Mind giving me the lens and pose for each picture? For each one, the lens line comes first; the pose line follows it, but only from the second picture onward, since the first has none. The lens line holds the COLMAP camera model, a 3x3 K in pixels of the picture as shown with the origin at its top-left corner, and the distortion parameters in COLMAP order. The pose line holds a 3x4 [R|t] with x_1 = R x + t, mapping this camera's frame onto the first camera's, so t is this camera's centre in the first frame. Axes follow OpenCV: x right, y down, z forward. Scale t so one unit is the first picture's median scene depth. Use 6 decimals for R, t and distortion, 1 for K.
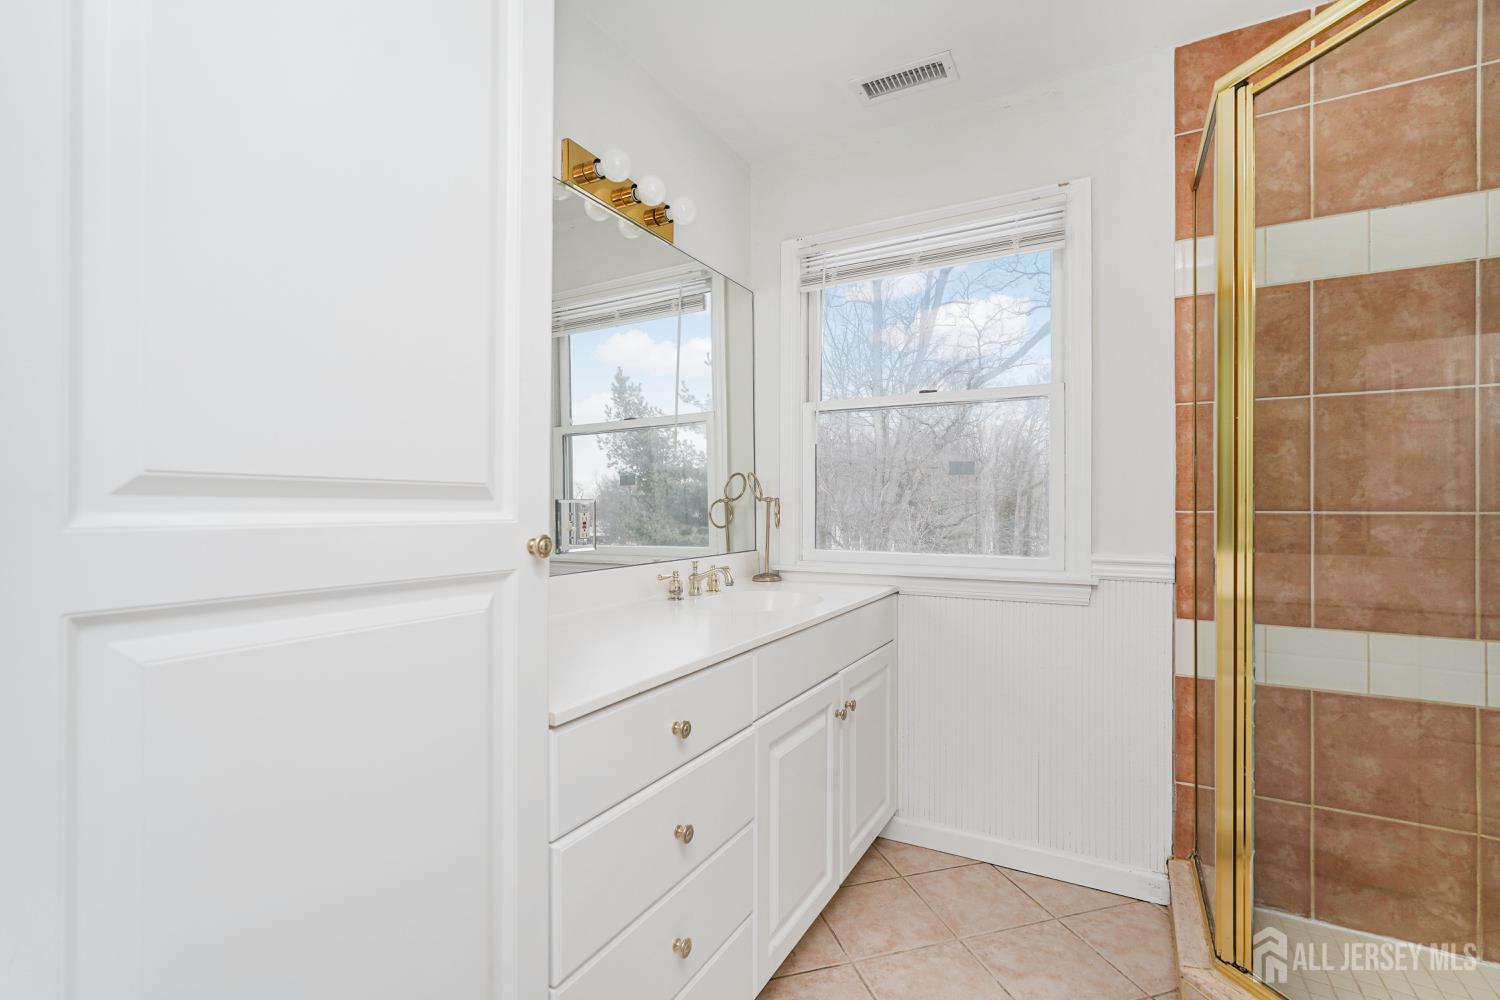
lens RADIAL K [[679.3, 0, 749.9], [0, 679.3, 500.9], [0, 0, 1]] dist [-0.017806, 0.009660]
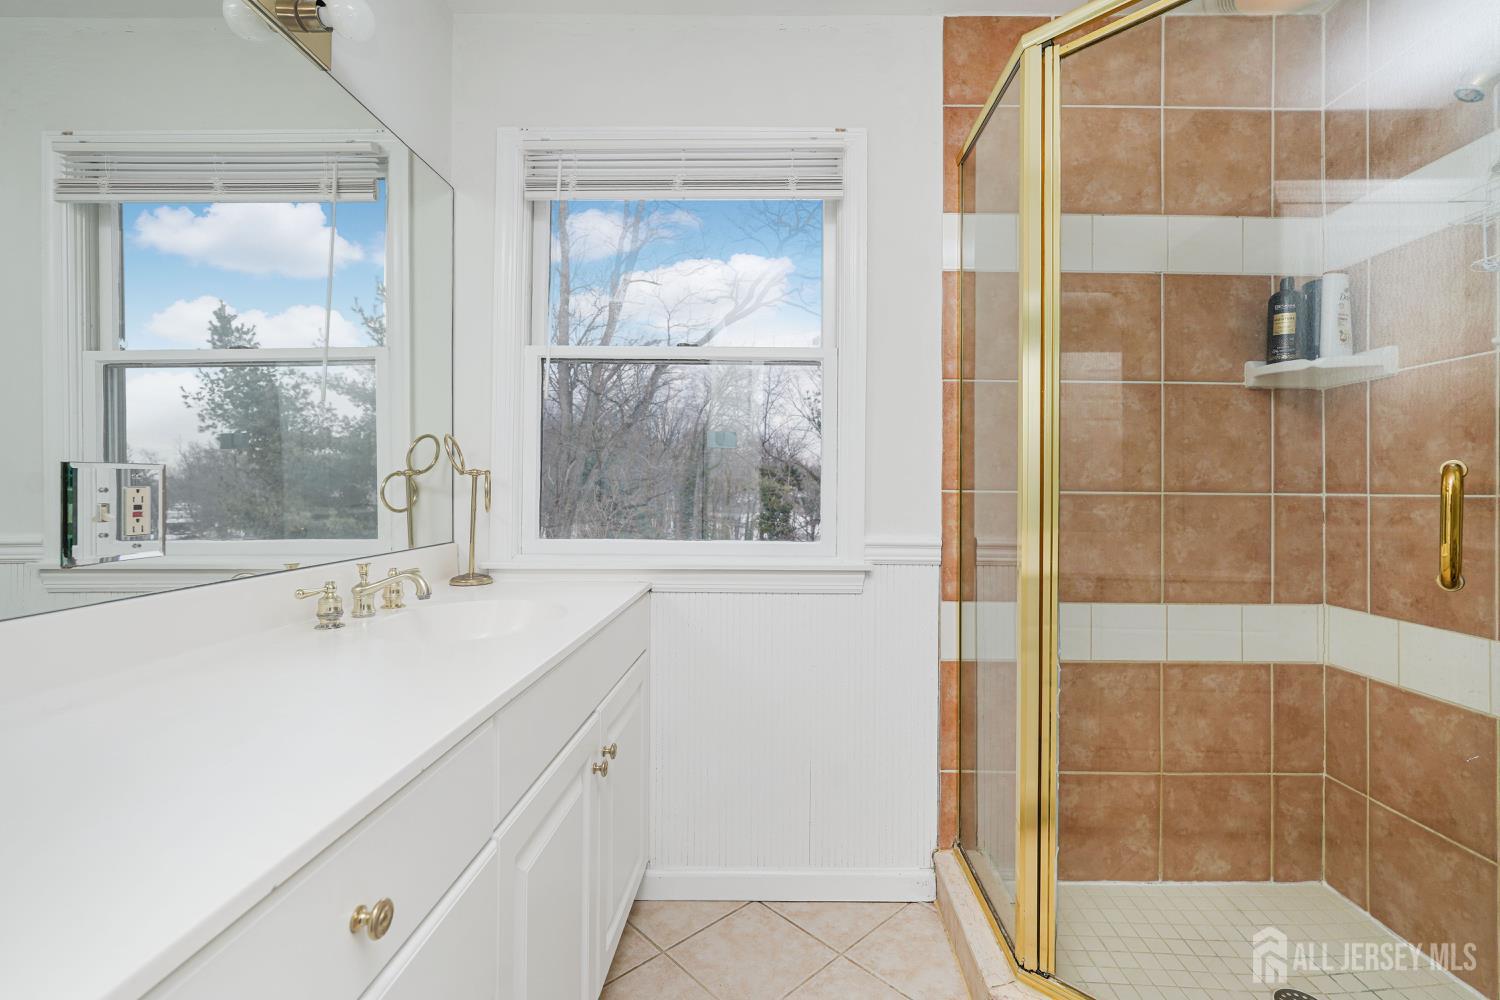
lens RADIAL K [[679.3, 0, 767.0], [0, 679.3, 480.2], [0, 0, 1]] dist [-0.017806, 0.009660]
pose [[0.880664, 0.011425, 0.473604, -0.051555], [-0.010937, 0.999933, -0.003786, 0.006887], [-0.473616, -0.001846, 0.880730, 0.262695]]
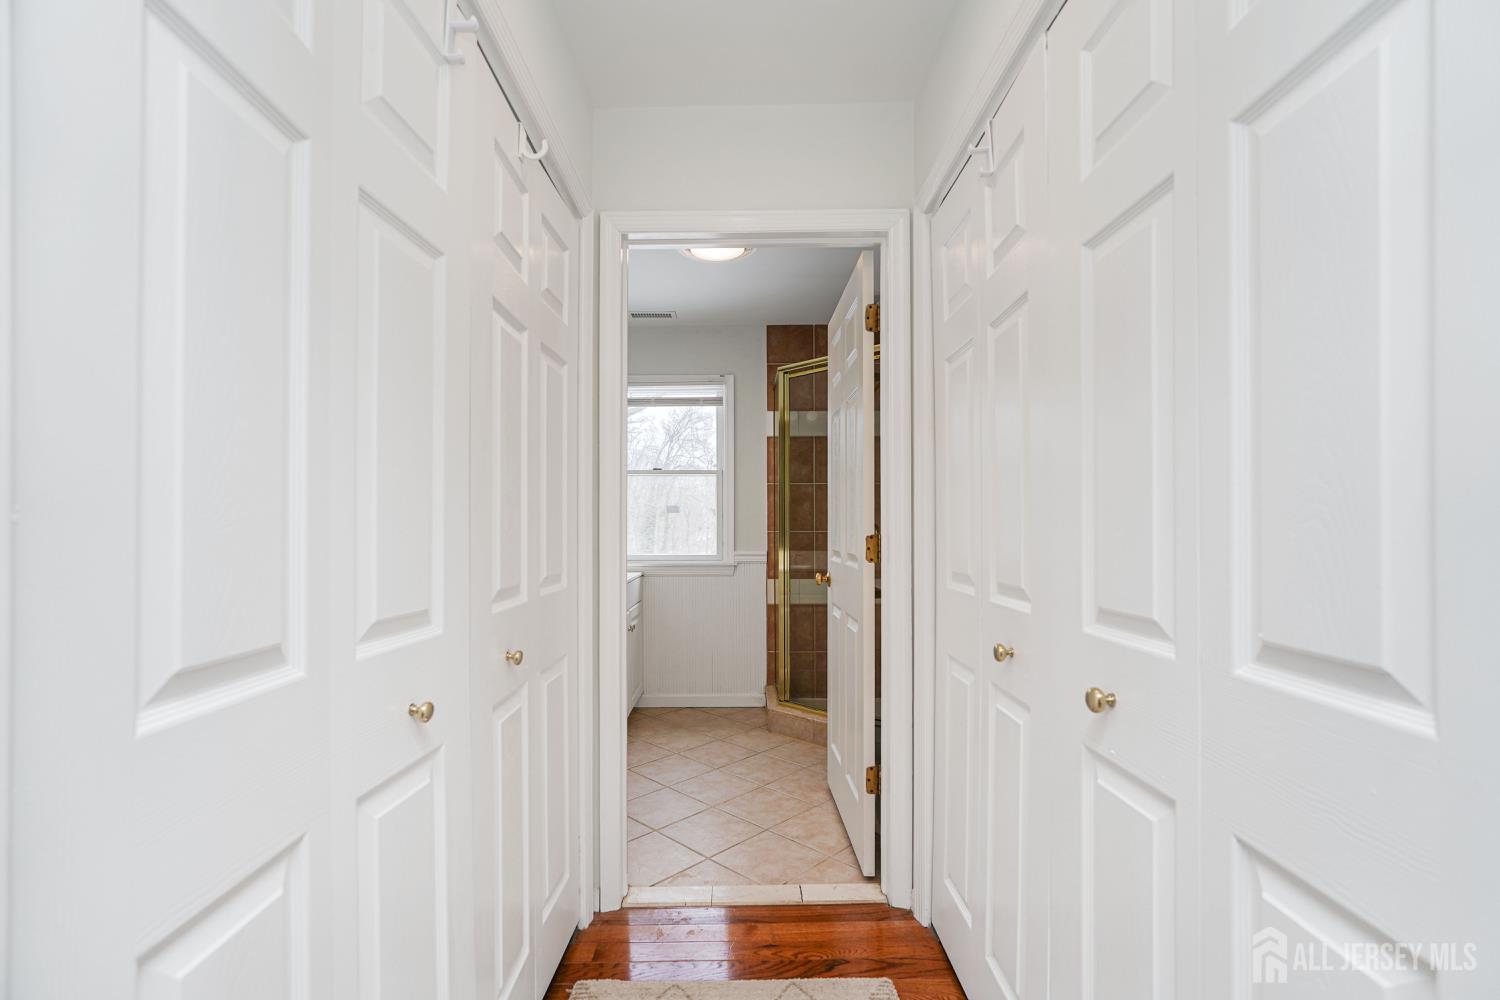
lens RADIAL K [[679.3, 0, 760.1], [0, 679.3, 502.5], [0, 0, 1]] dist [-0.017806, 0.009660]
pose [[0.856125, 0.005450, 0.516739, -0.563100], [0.003239, 0.999868, -0.015912, -0.044591], [-0.516758, 0.015296, 0.855995, -0.931803]]
